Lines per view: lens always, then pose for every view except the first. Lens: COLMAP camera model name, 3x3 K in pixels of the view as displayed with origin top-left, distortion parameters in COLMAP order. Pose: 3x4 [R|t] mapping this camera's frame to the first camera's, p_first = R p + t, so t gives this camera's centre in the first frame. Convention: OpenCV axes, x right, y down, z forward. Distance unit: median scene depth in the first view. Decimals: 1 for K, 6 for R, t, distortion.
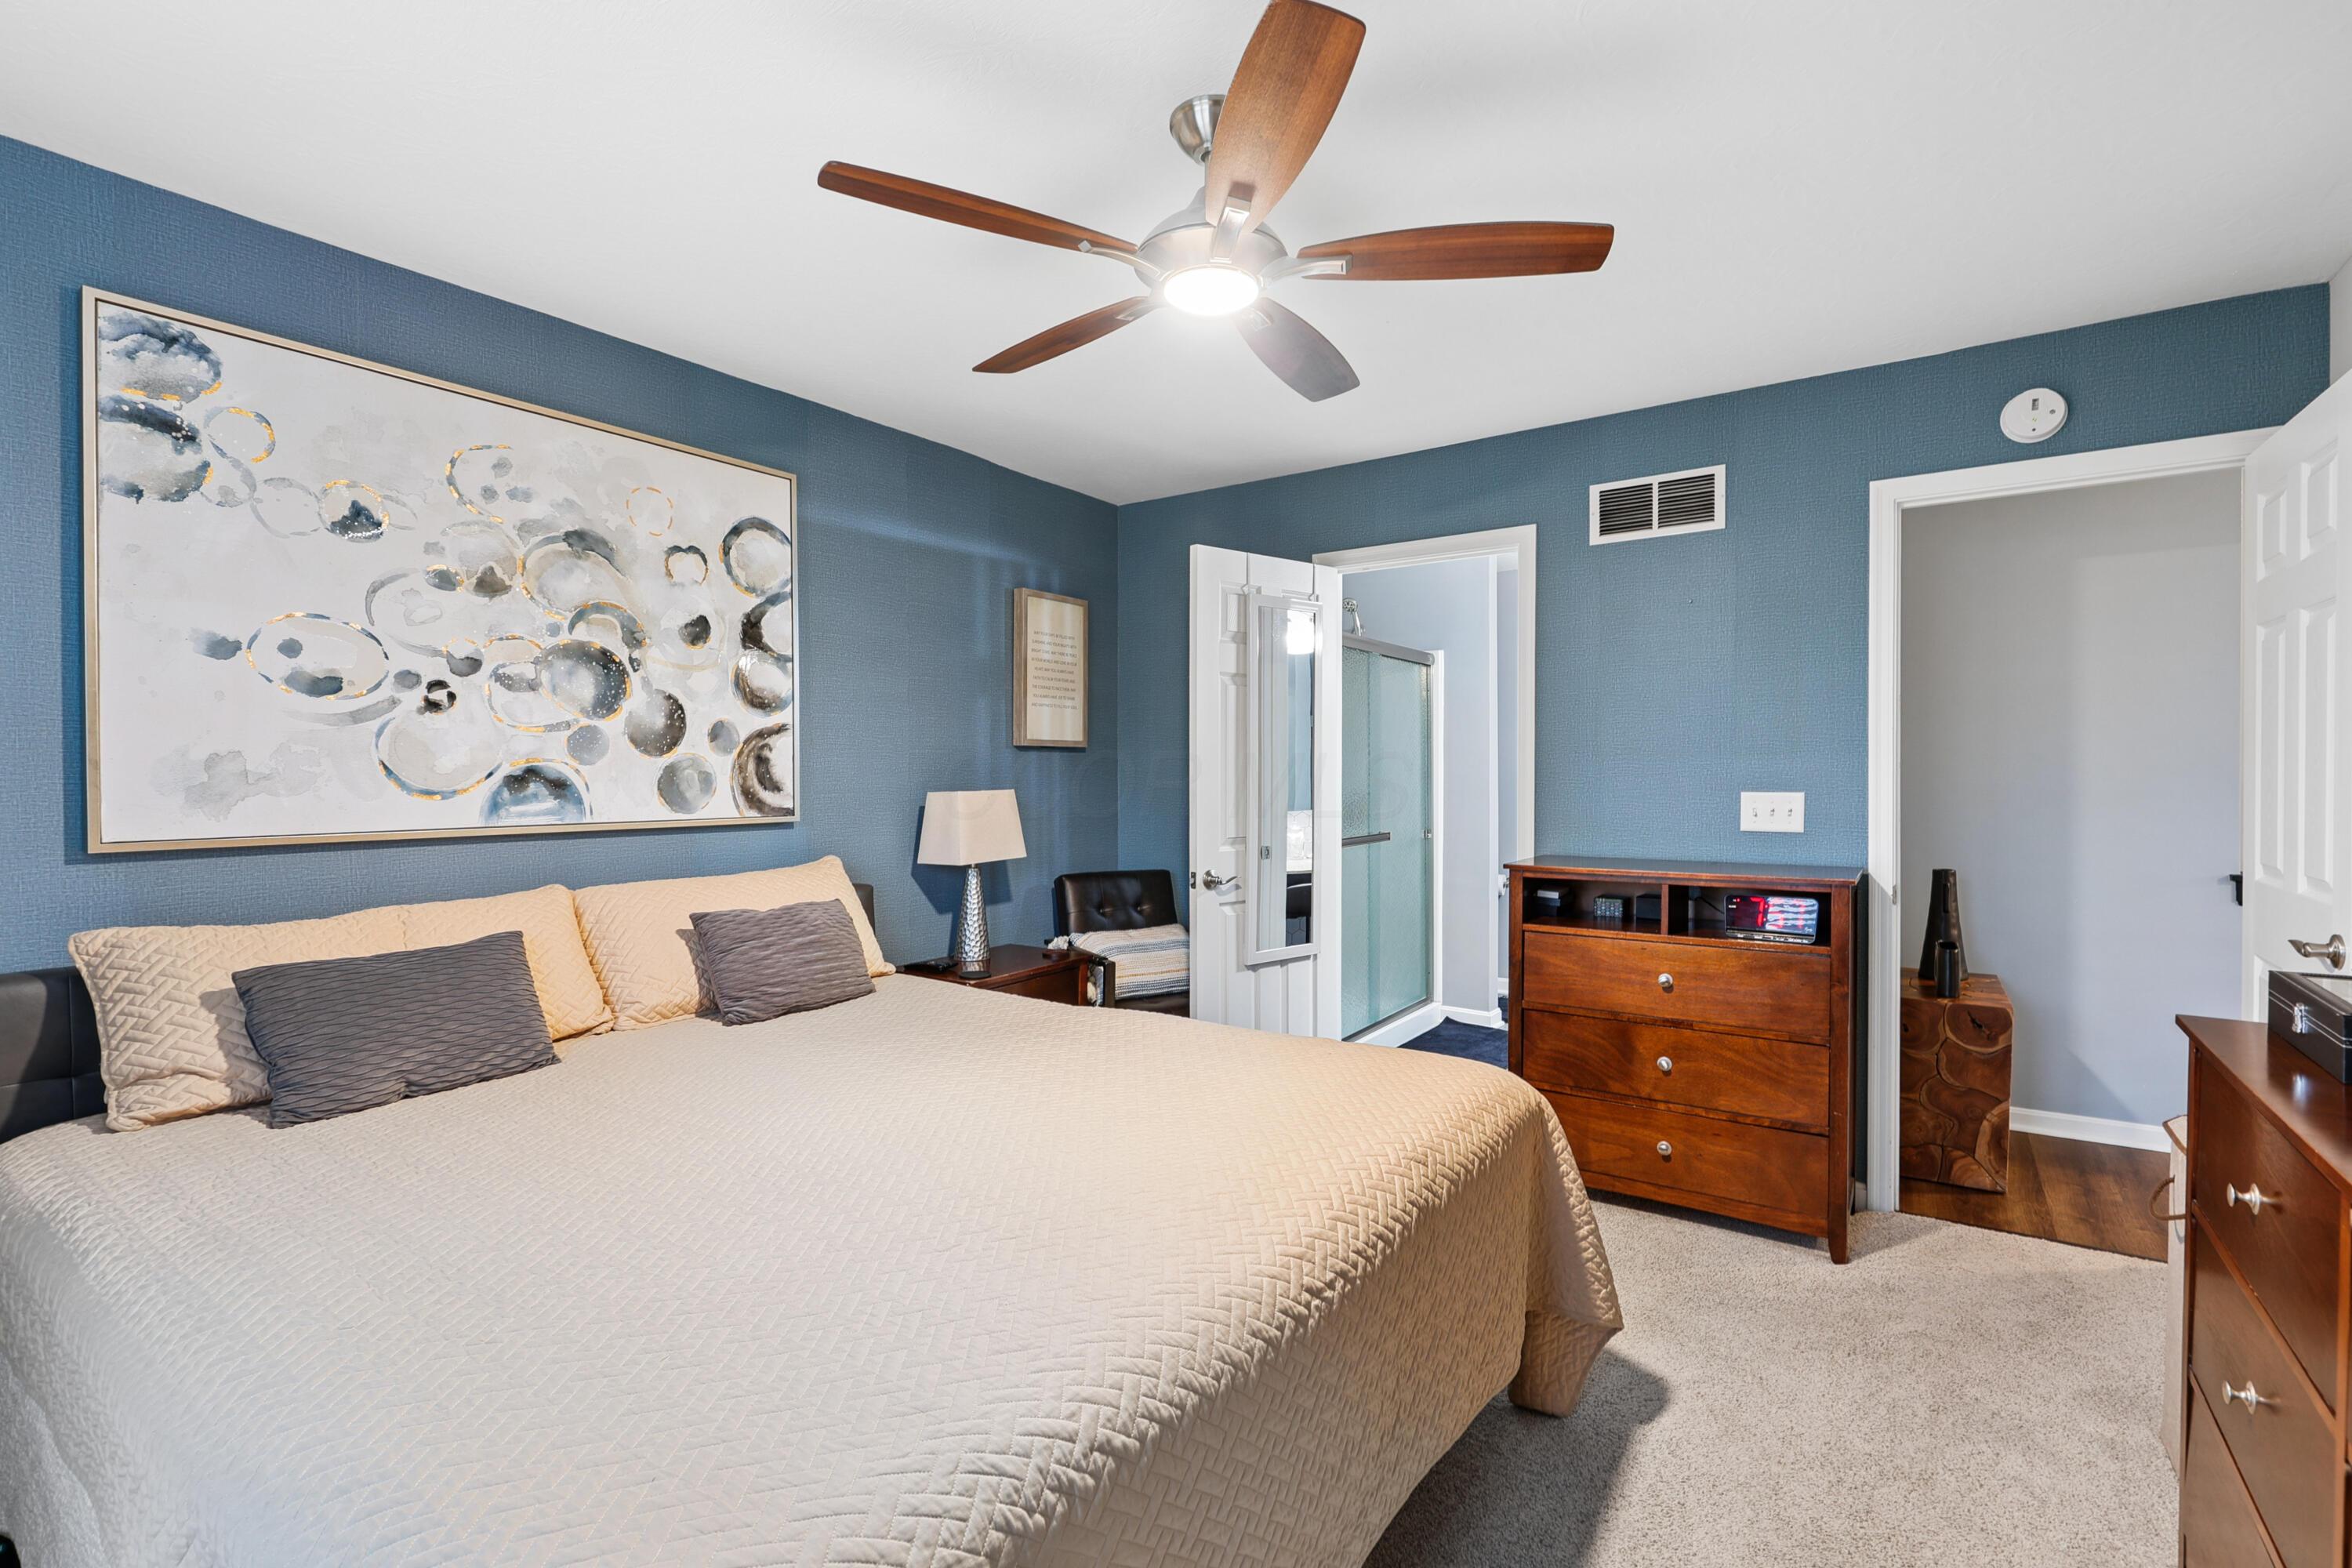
lens RADIAL K [[1064.4, 0, 1172.8], [0, 1064.4, 773.7], [0, 0, 1]] dist [0.000246, -0.000147]
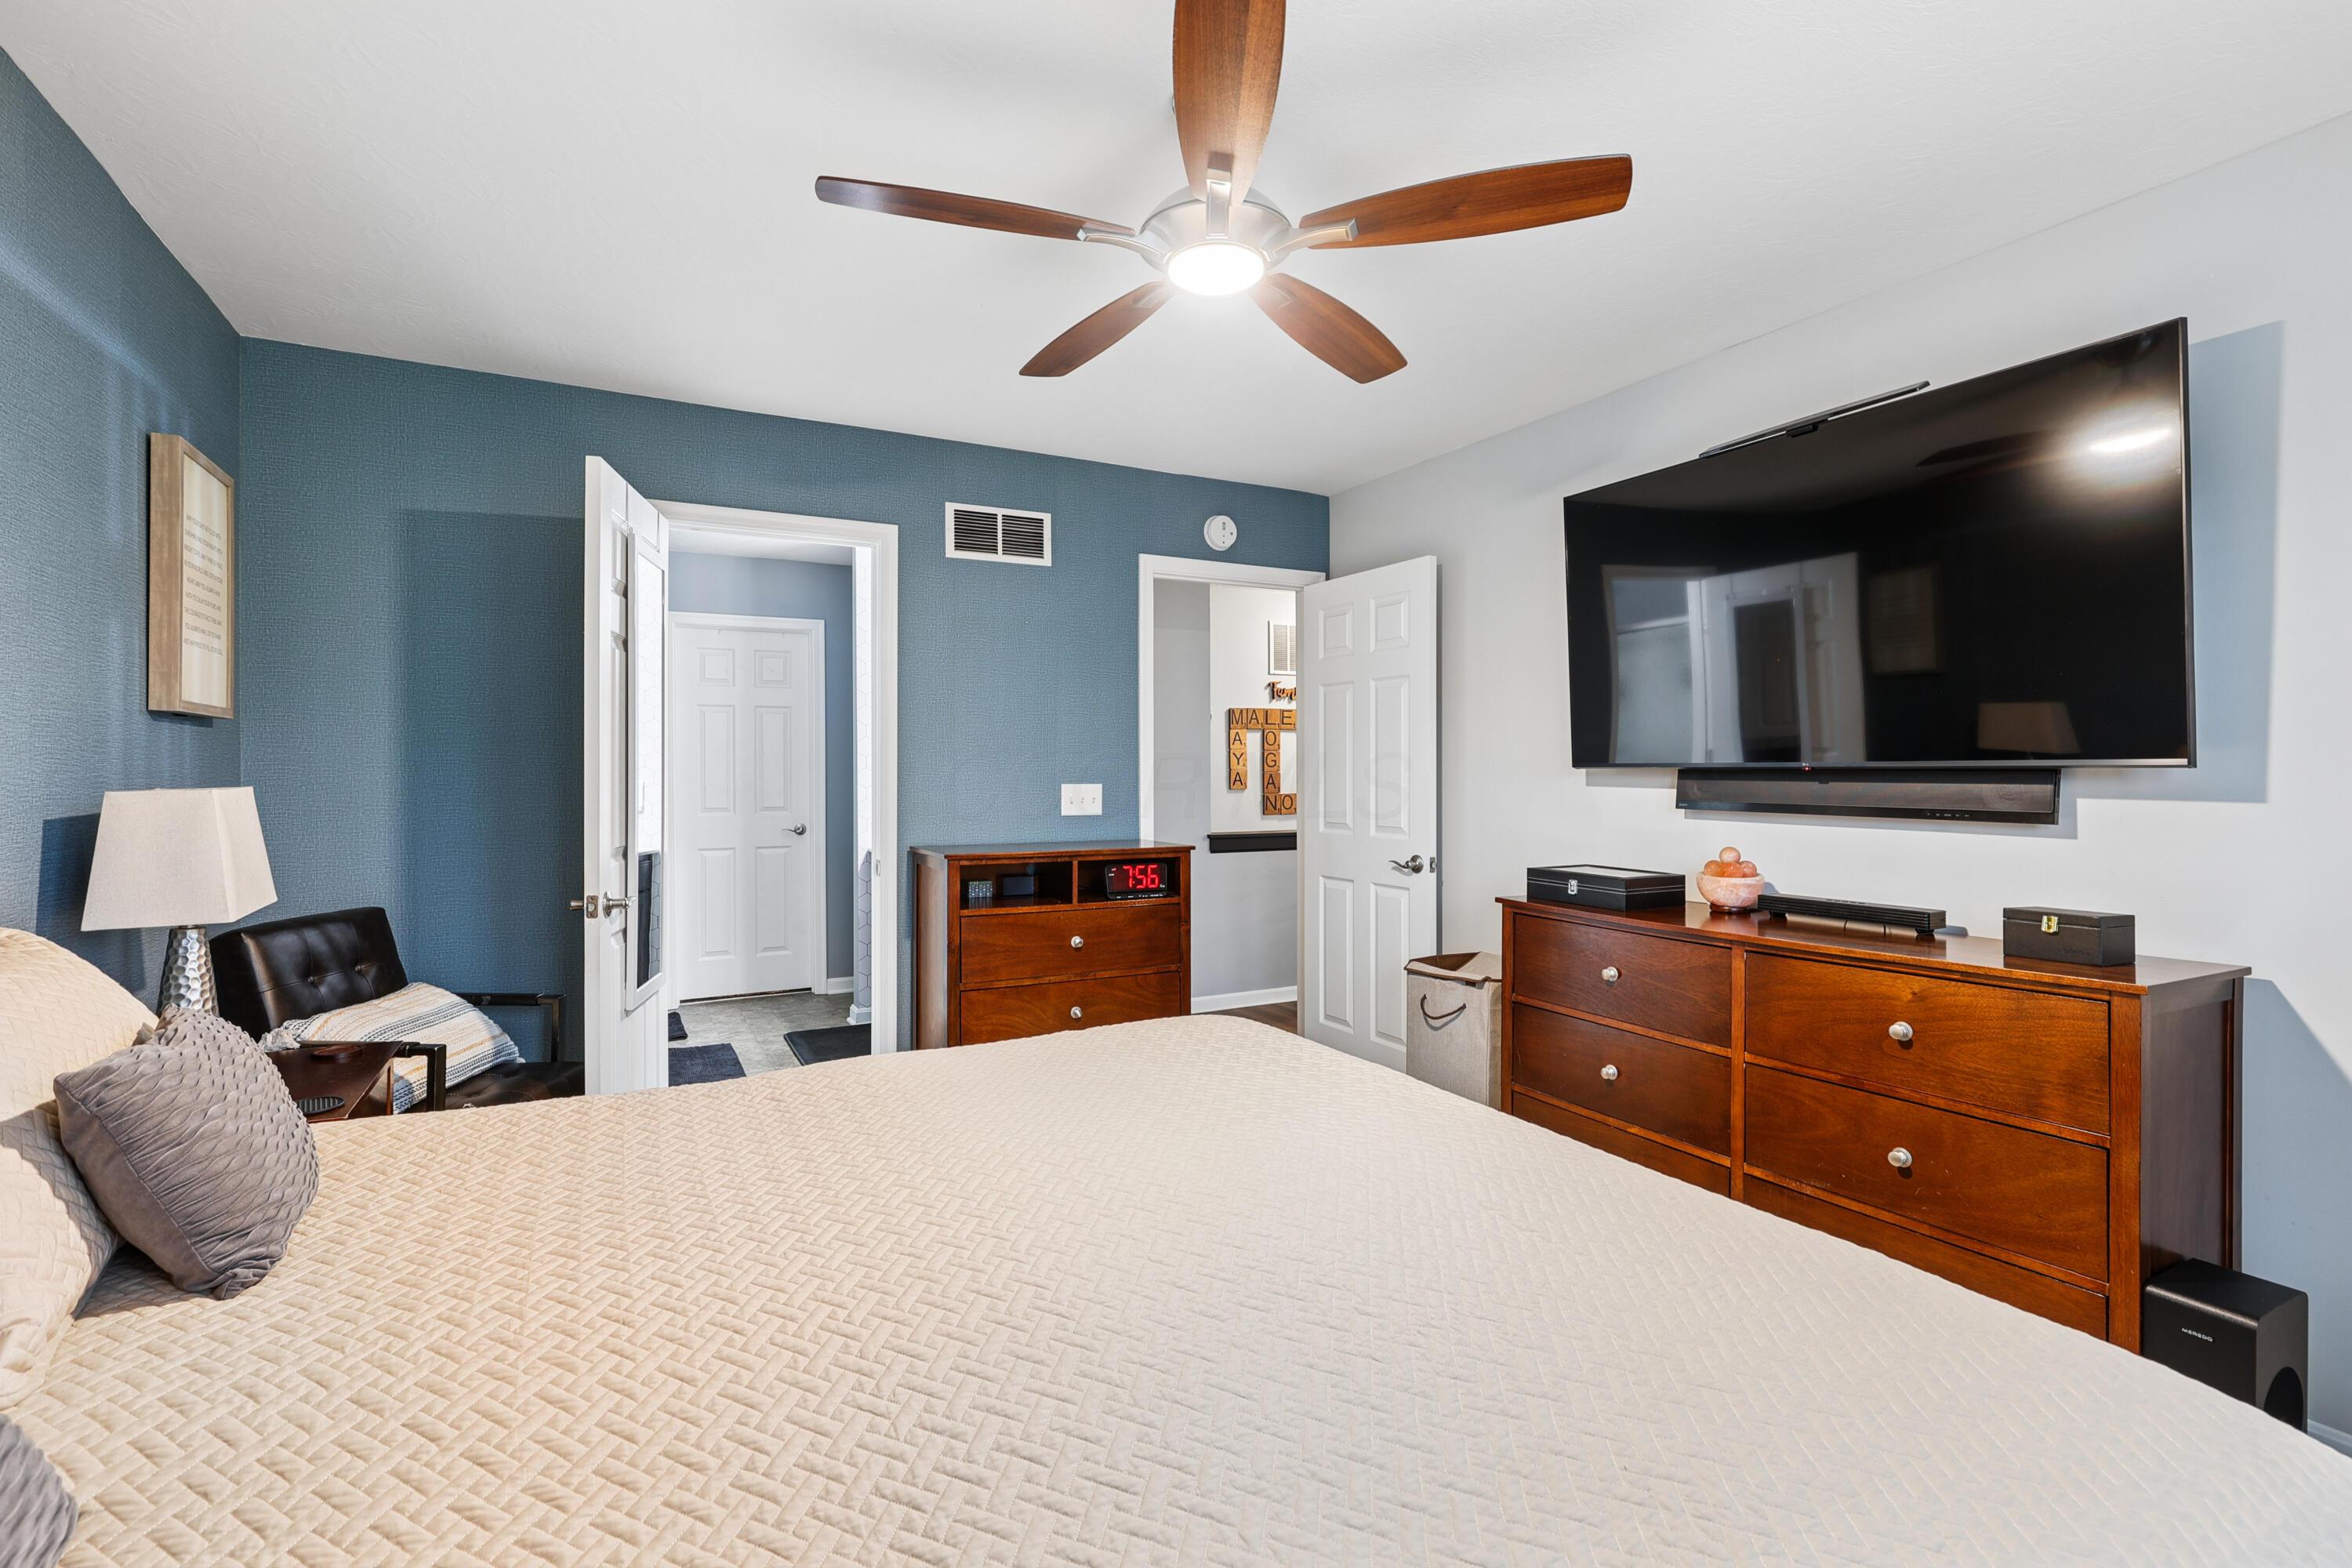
lens RADIAL K [[1064.4, 0, 1166.0], [0, 1064.4, 795.5], [0, 0, 1]] dist [0.000246, -0.000147]
pose [[0.466500, -0.013255, 0.884422, -0.480418], [-0.005644, 0.999823, 0.017961, 0.007445], [-0.884503, -0.013370, 0.466342, 0.304816]]
